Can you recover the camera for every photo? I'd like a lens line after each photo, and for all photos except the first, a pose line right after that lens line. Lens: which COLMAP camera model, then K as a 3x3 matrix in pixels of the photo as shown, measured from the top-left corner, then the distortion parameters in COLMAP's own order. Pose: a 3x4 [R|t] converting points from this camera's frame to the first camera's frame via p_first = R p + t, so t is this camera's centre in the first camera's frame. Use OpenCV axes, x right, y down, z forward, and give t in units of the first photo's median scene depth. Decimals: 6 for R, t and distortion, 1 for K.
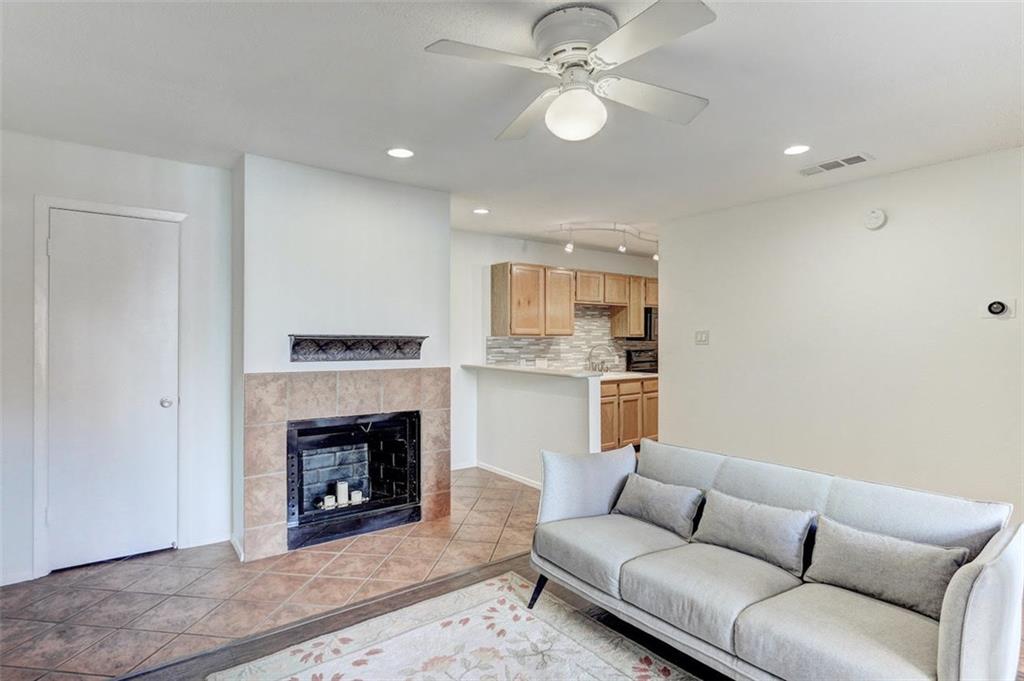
lens RADIAL K [[510.2, 0, 512.0], [0, 510.2, 340.5], [0, 0, 1]] dist [-0.002629, -0.000236]
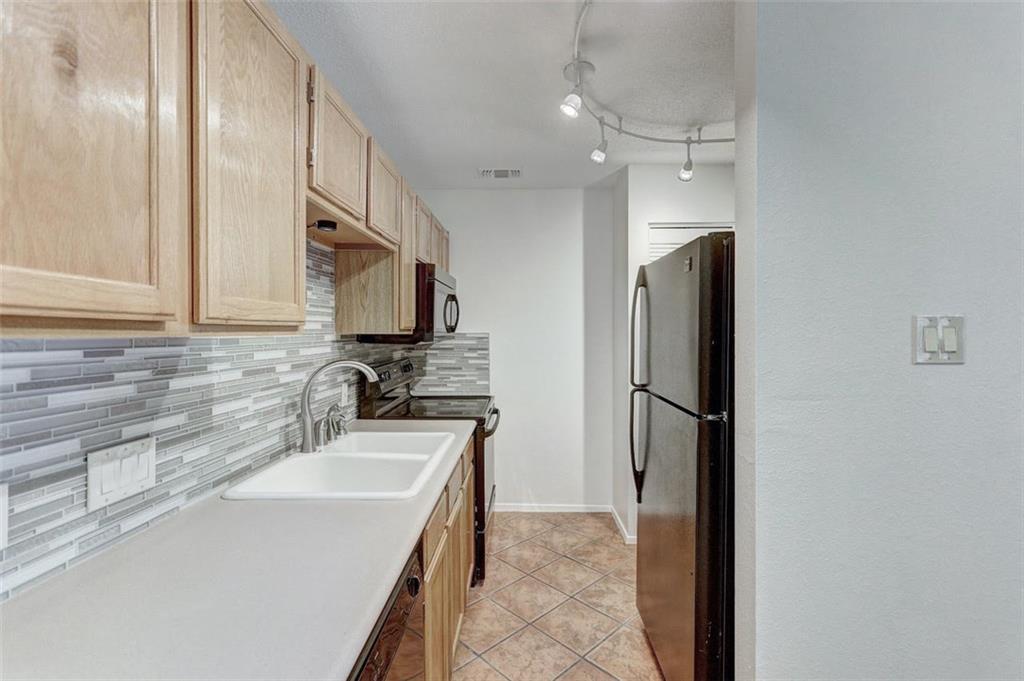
lens RADIAL K [[471.8, 0, 512.0], [0, 471.8, 340.5], [0, 0, 1]] dist [0.015503, -0.000094]
pose [[0.622188, -0.011156, 0.782788, 0.007032], [0.002088, 0.999919, 0.012590, -0.007023], [-0.782865, -0.006199, 0.622161, 0.718687]]
